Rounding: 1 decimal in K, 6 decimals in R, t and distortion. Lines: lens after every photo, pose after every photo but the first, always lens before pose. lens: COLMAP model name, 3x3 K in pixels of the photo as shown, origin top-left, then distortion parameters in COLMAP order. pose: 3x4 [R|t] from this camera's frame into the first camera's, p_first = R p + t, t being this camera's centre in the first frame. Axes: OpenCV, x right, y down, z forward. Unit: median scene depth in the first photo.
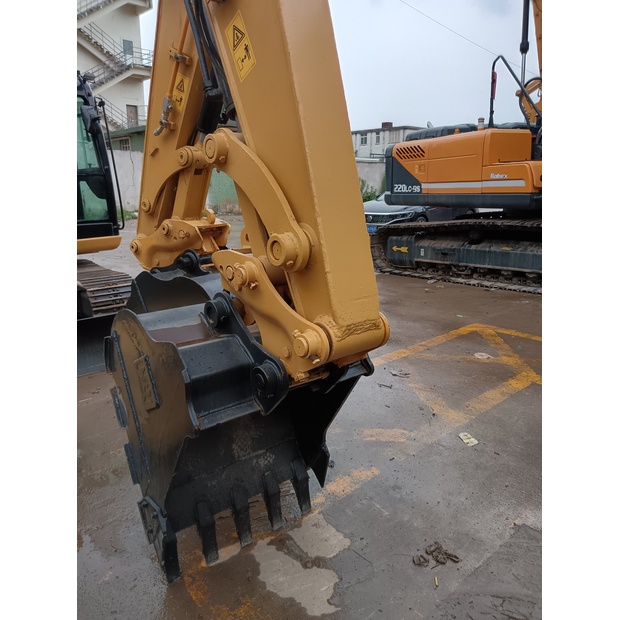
lens RADIAL K [[488.4, 0, 307.7], [0, 488.4, 305.2], [0, 0, 1]] dist [0.083888, -0.172721]
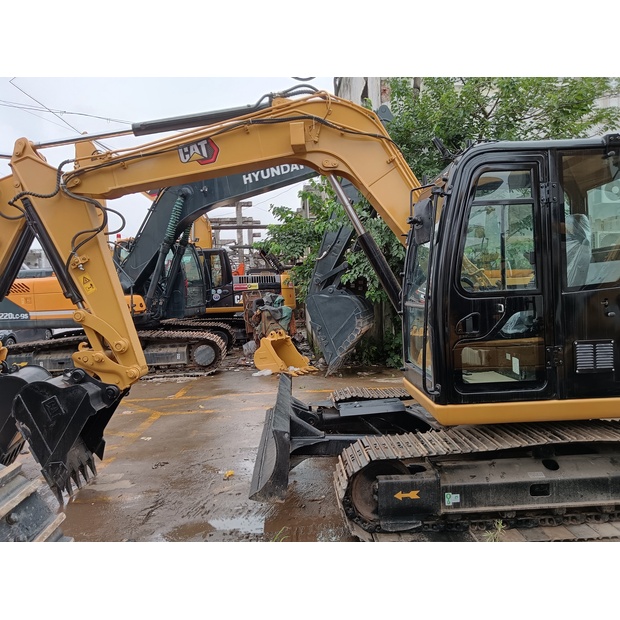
lens RADIAL K [[478.4, 0, 311.3], [0, 478.4, 305.9], [0, 0, 1]] dist [0.094973, -0.150785]
pose [[0.626203, -0.021302, 0.779369, -0.286675], [0.201988, 0.969930, -0.135782, 0.053236], [-0.753041, 0.242451, 0.611676, -0.312891]]
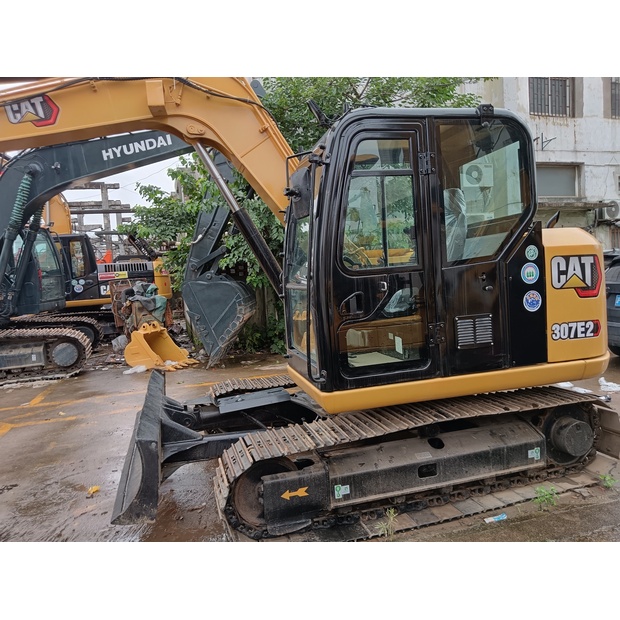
lens RADIAL K [[488.4, 0, 307.7], [0, 488.4, 305.2], [0, 0, 1]] dist [0.083888, -0.172721]
pose [[0.427032, -0.064863, 0.901907, -0.271044], [0.264447, 0.962775, -0.055969, 0.052905], [-0.864703, 0.262407, 0.428289, -0.305070]]
